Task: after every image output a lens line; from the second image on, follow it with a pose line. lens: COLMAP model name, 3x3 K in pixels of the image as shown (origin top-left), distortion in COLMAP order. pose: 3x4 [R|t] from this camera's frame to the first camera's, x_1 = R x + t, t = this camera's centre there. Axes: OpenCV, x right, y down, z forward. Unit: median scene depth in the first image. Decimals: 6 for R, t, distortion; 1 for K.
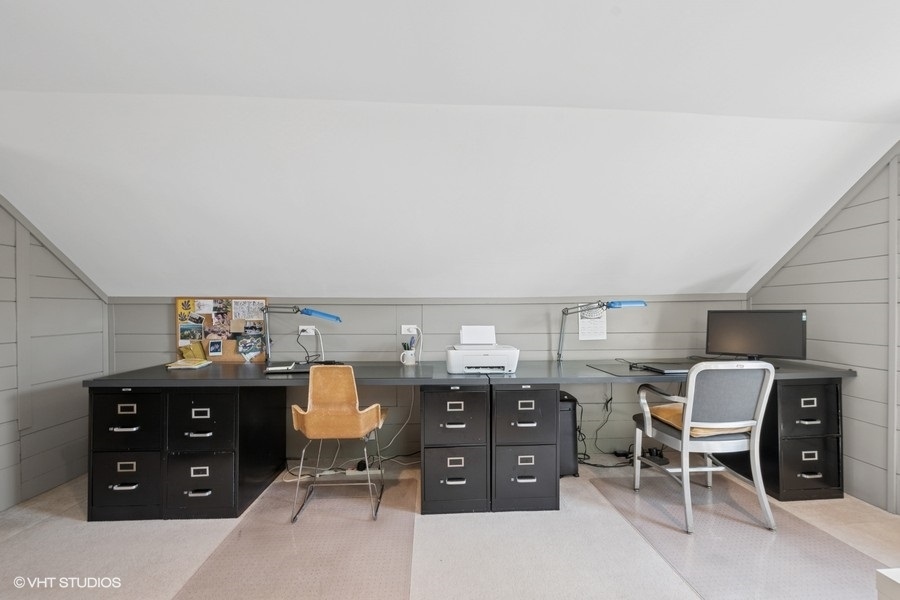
lens RADIAL K [[390.3, 0, 452.8], [0, 390.3, 303.4], [0, 0, 1]] dist [0.004587, 0.000198]
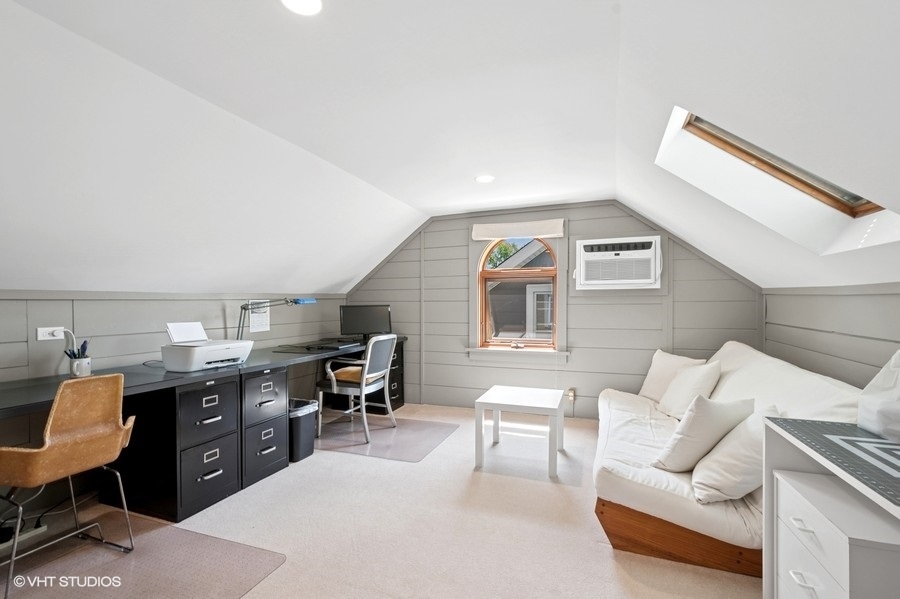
lens RADIAL K [[390.3, 0, 455.9], [0, 390.3, 303.1], [0, 0, 1]] dist [0.004587, 0.000198]
pose [[0.416646, 0.001410, 0.909068, -0.614413], [-0.010033, 0.999945, 0.003047, 0.000608], [-0.909013, -0.010390, 0.416638, 0.003278]]
